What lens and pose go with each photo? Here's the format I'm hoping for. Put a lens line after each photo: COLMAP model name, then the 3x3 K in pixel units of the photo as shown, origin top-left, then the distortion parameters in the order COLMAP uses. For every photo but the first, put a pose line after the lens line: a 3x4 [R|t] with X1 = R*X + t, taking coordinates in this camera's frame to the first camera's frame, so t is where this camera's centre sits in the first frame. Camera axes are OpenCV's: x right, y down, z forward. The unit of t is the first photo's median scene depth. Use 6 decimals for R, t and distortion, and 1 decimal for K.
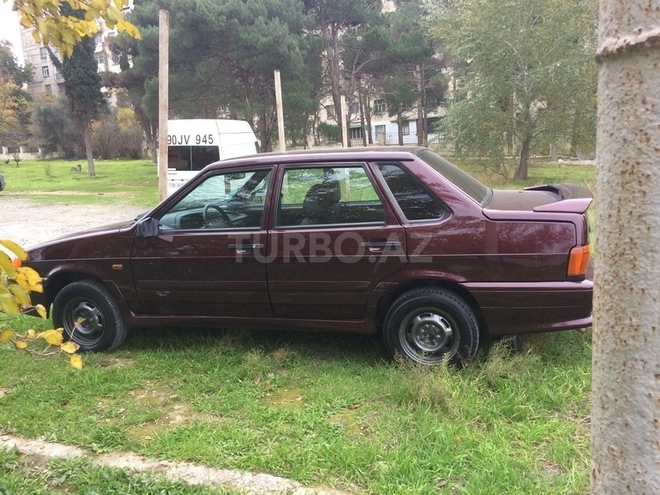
lens RADIAL K [[571.5, 0, 330.0], [0, 571.5, 247.5], [0, 0, 1]] dist [0.081576, -0.113595]
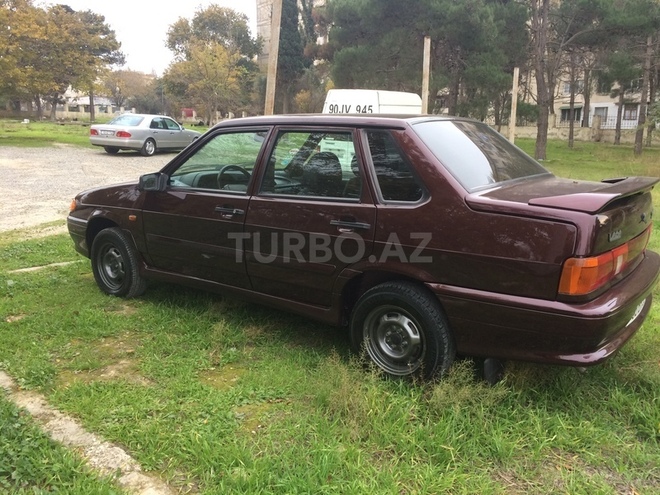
lens RADIAL K [[571.5, 0, 330.0], [0, 571.5, 247.5], [0, 0, 1]] dist [0.081576, -0.113595]
pose [[0.930263, 0.132852, -0.341995, 0.303374], [-0.119915, 0.991041, 0.058801, -0.015534], [0.346743, -0.013691, 0.937860, 0.155897]]
